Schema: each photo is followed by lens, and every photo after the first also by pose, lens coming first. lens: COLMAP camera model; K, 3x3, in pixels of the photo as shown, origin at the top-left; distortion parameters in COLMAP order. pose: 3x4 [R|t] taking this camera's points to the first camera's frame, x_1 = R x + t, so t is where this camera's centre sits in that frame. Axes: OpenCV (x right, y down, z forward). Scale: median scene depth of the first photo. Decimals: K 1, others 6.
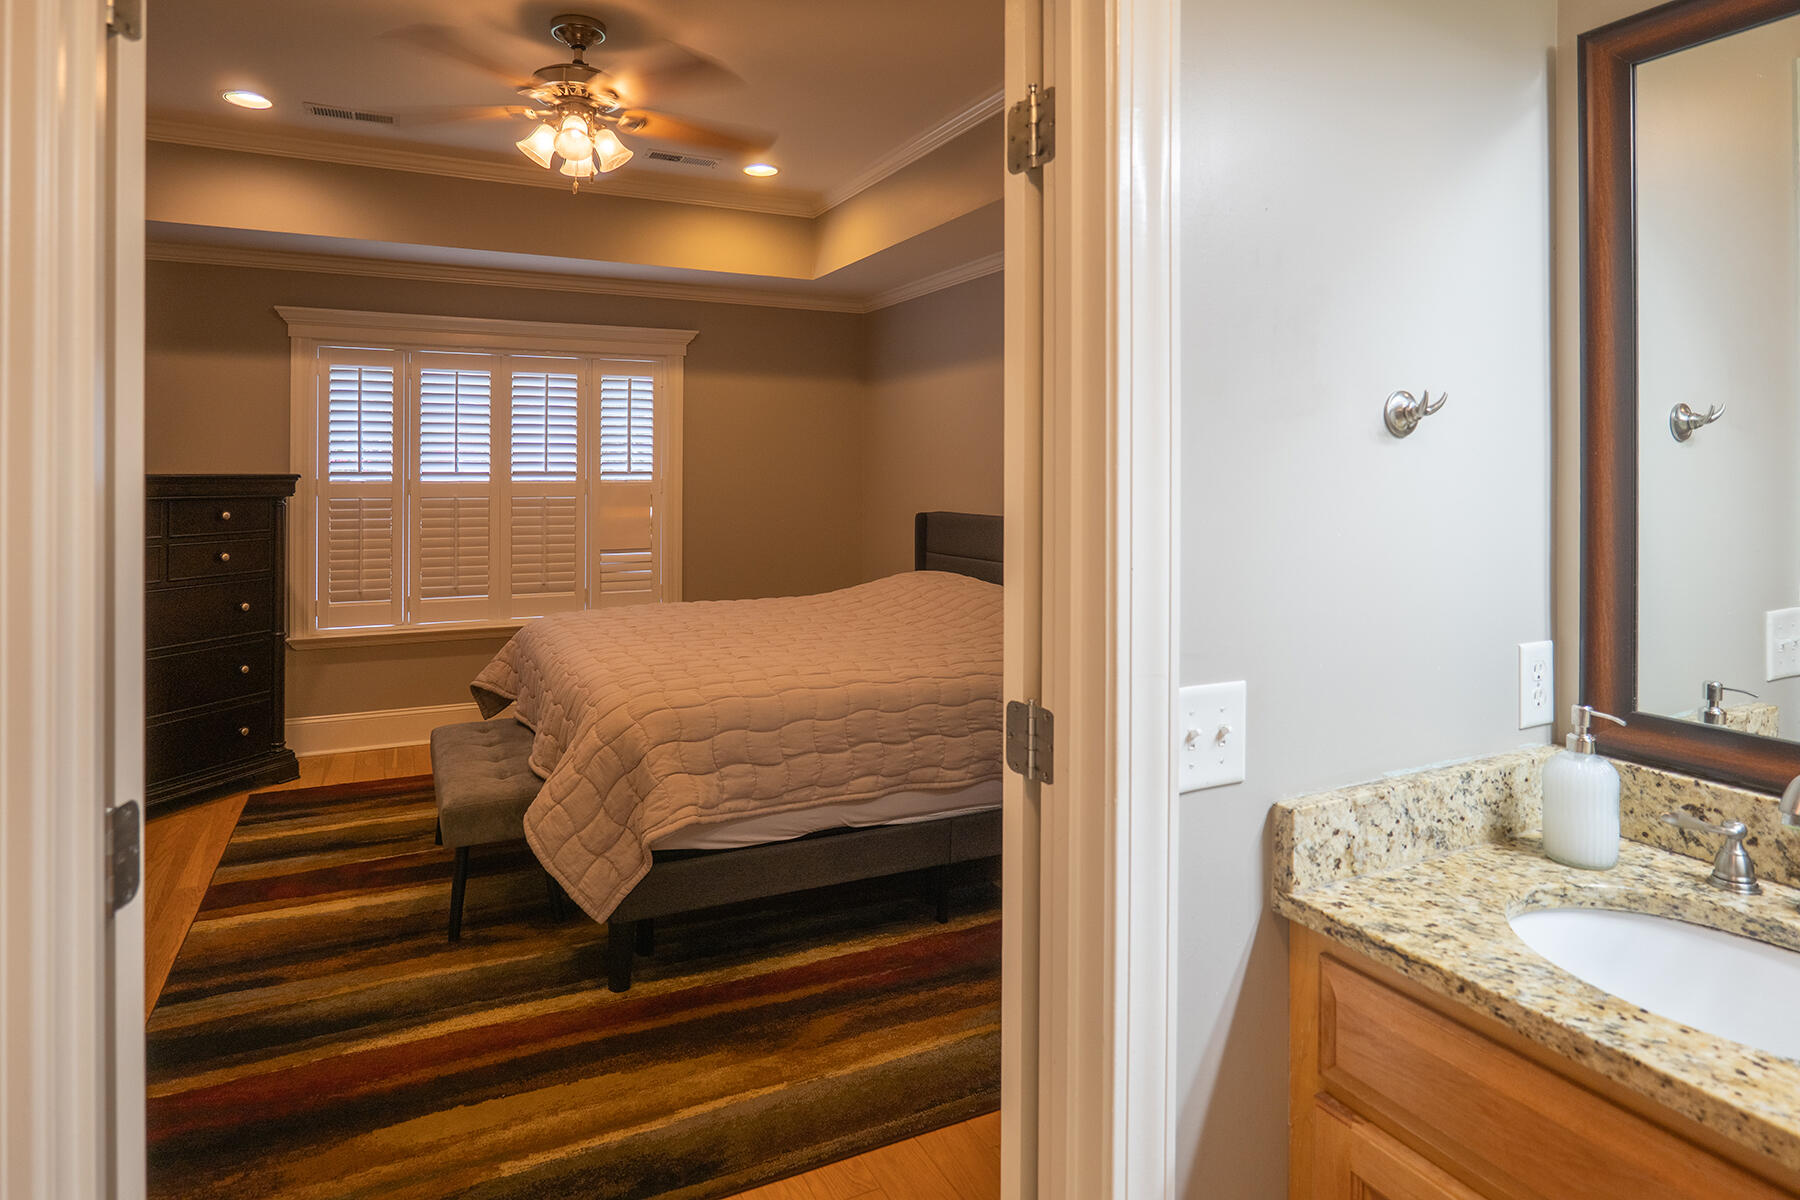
lens RADIAL K [[978.8, 0, 851.2], [0, 978.8, 475.5], [0, 0, 1]] dist [-0.021728, 0.012984]
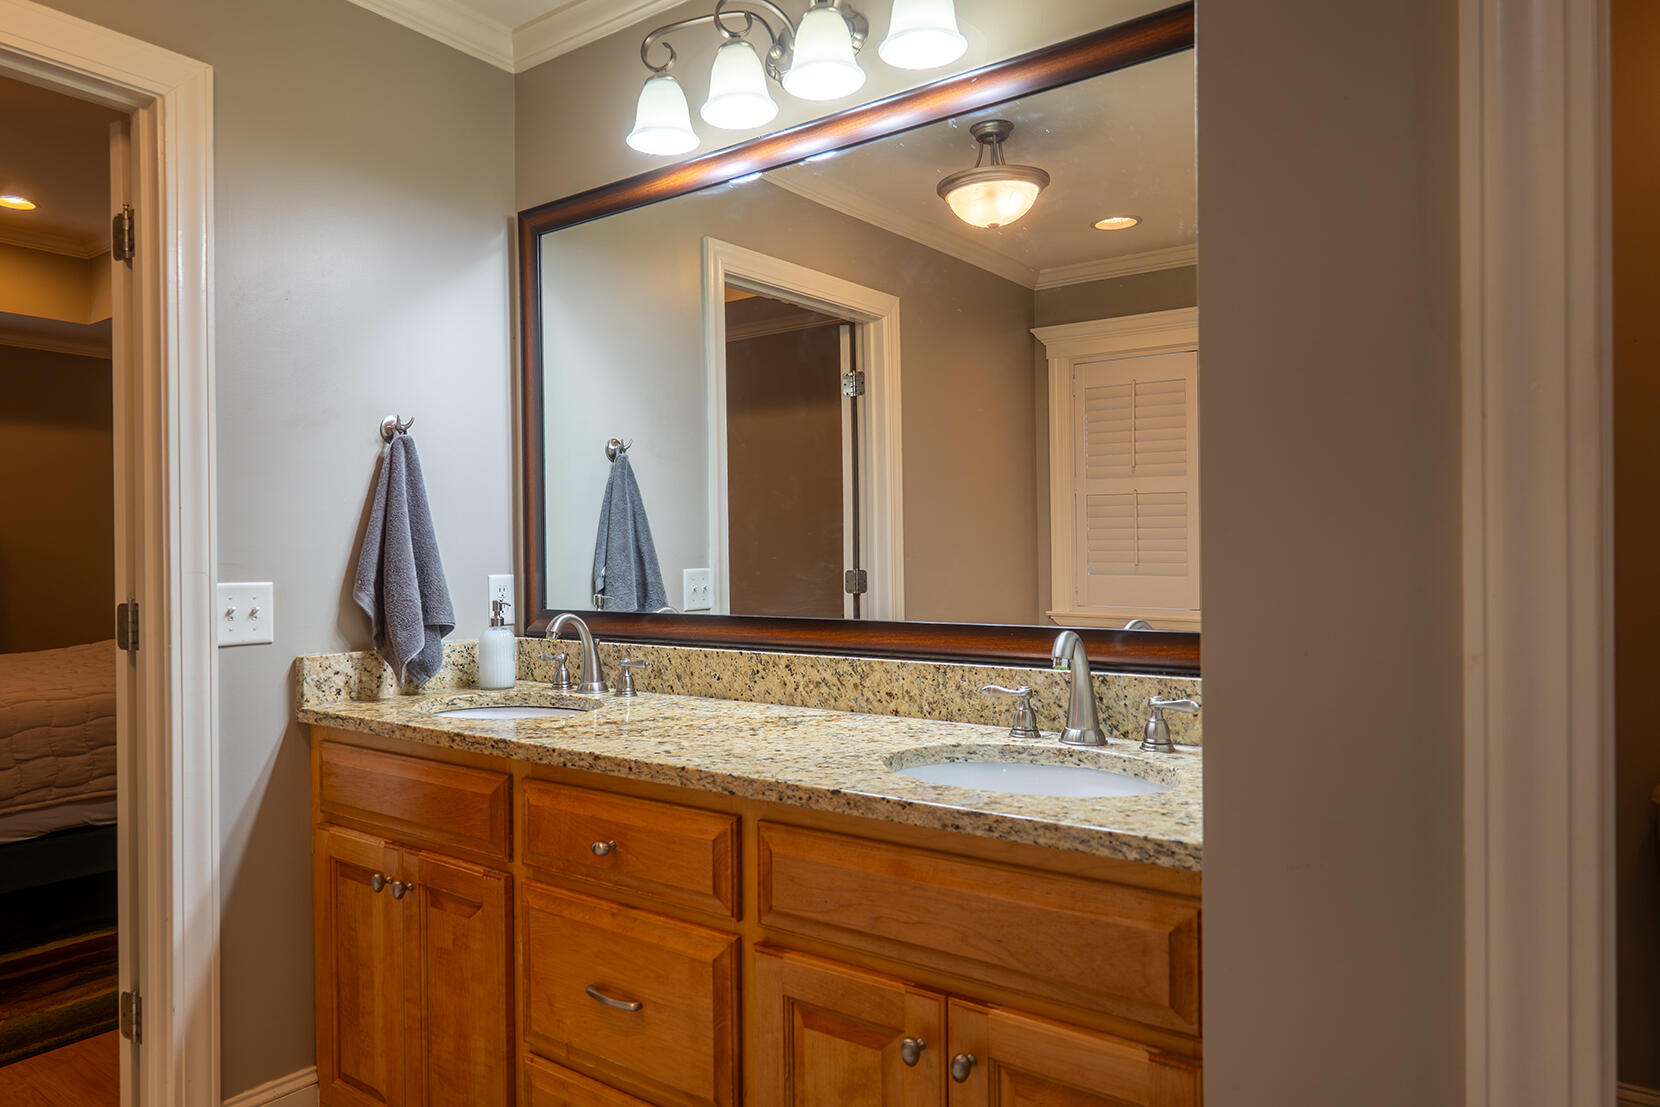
lens RADIAL K [[1062.9, 0, 713.6], [0, 1062.9, 562.9], [0, 0, 1]] dist [0.000030, 0.002633]
pose [[0.902082, -0.012219, 0.431391, 0.154487], [0.011369, 0.999925, 0.004550, 0.091619], [-0.431414, 0.000800, 0.902154, -0.493233]]
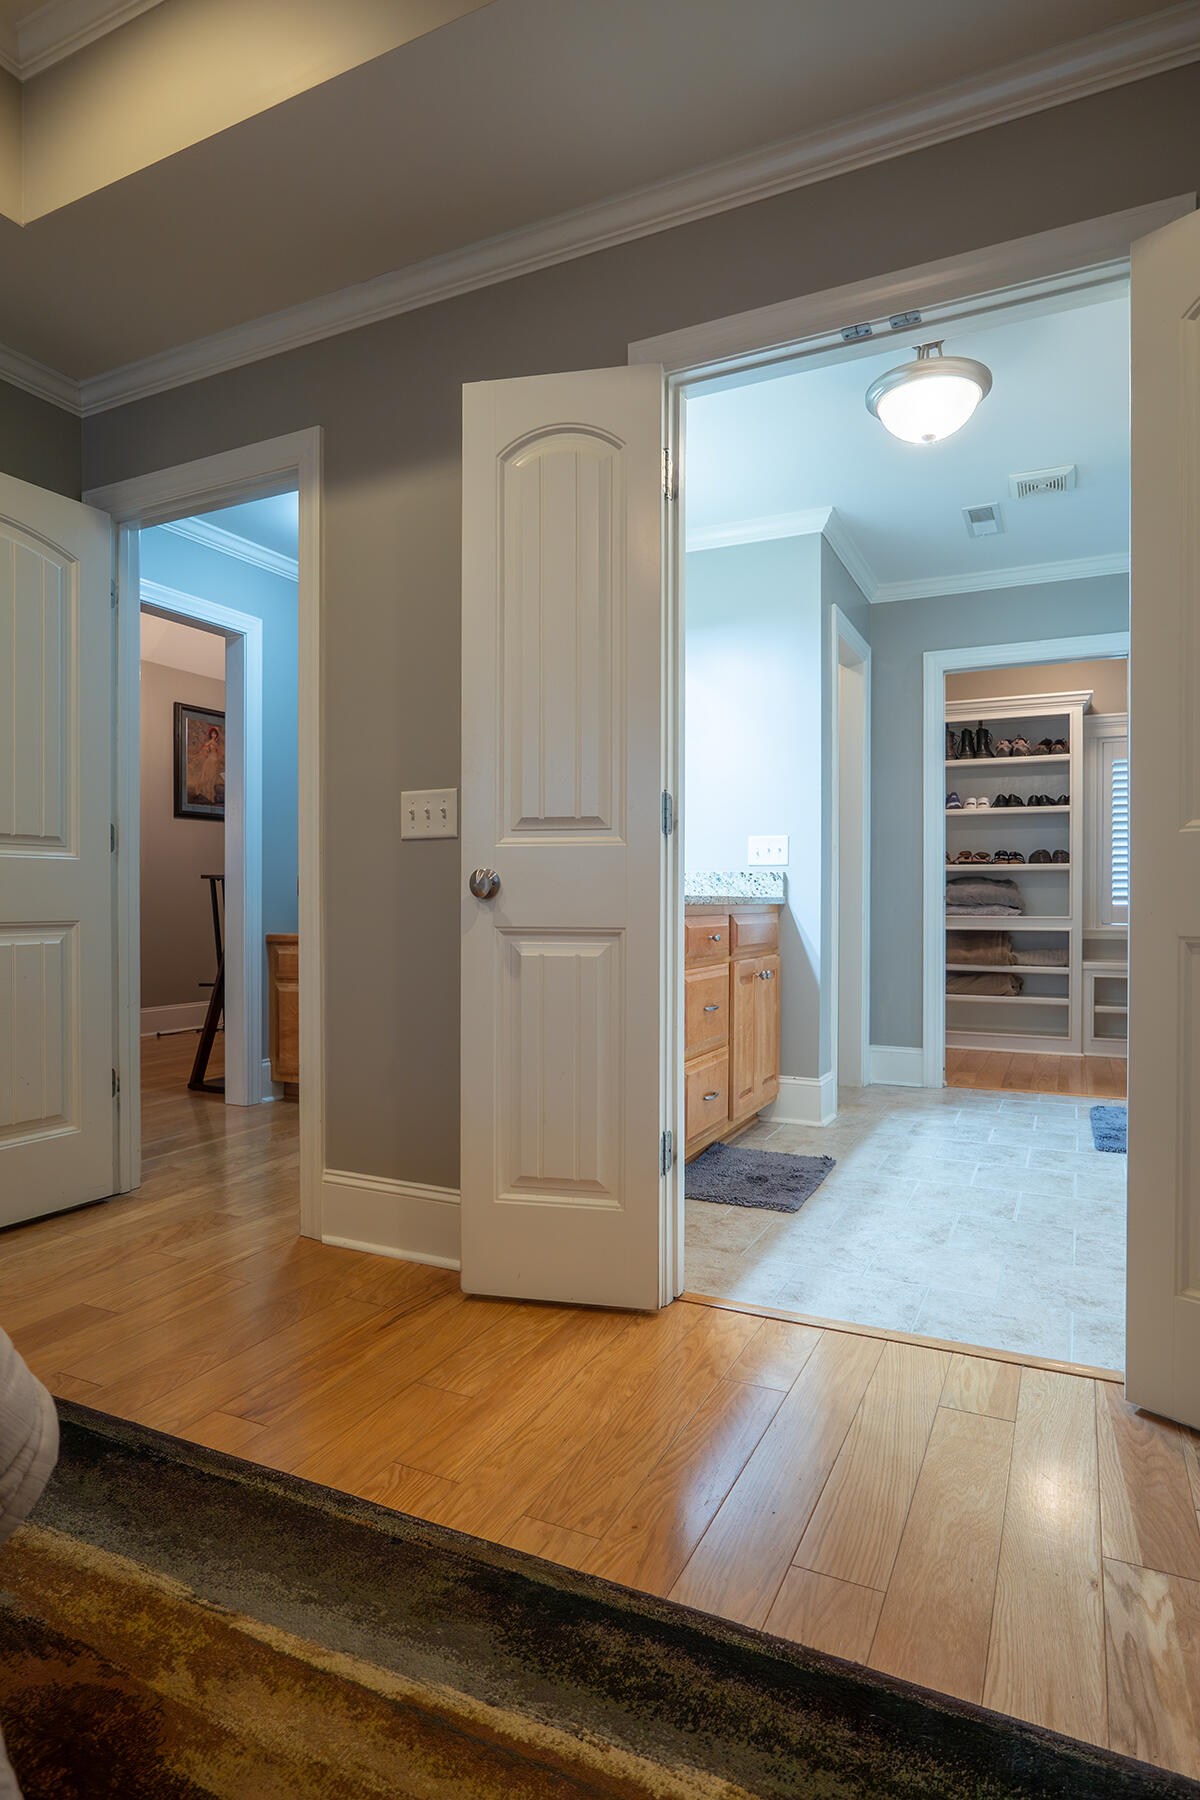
lens RADIAL K [[976.2, 0, 613.5], [0, 976.2, 898.9], [0, 0, 1]] dist [-0.002321, -0.000266]
pose [[-0.634690, -0.002921, 0.772762, -0.629074], [-0.001916, 0.999996, 0.002207, 0.226868], [-0.772765, -0.000080, -0.634693, 1.205319]]
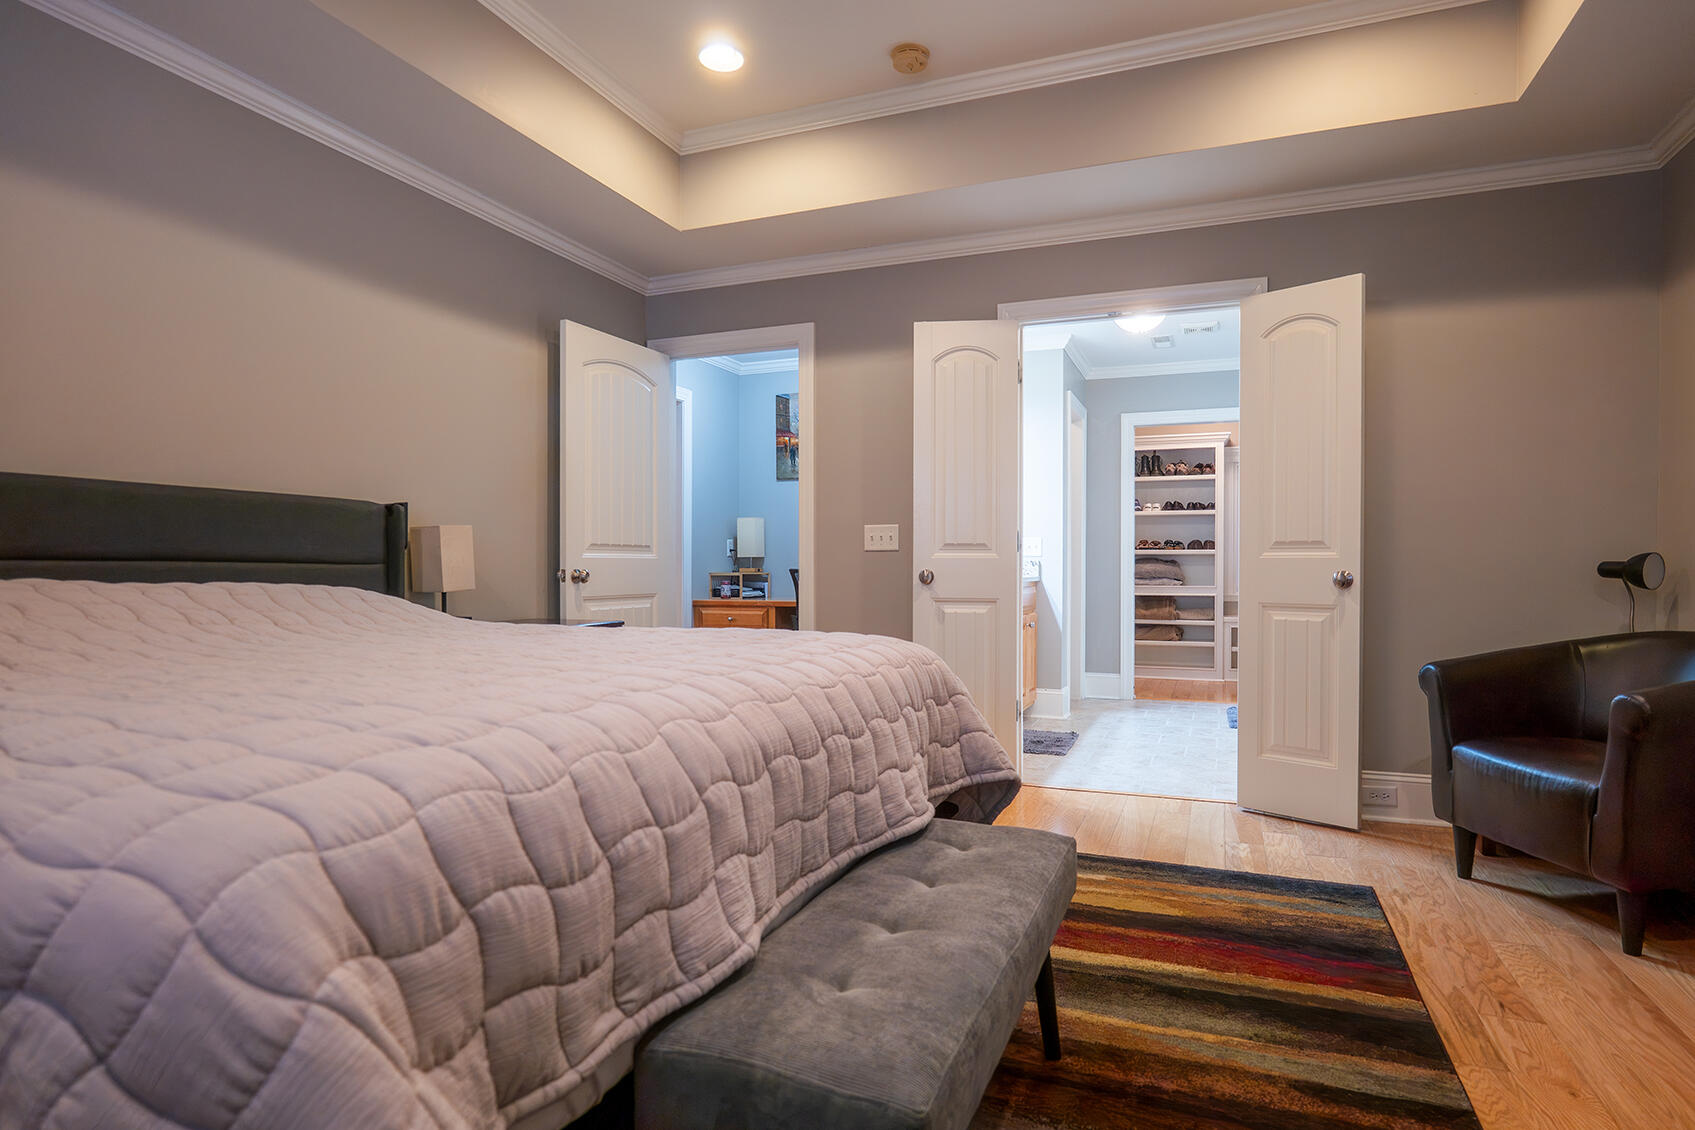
lens RADIAL K [[919.2, 0, 847.5], [0, 919.2, 565.0], [0, 0, 1]] dist [-0.002321, -0.000266]
pose [[-0.676538, -0.005339, 0.736388, -1.035640], [-0.002353, 0.999984, 0.005088, 0.182267], [-0.736404, 0.001709, -0.676540, 2.043872]]
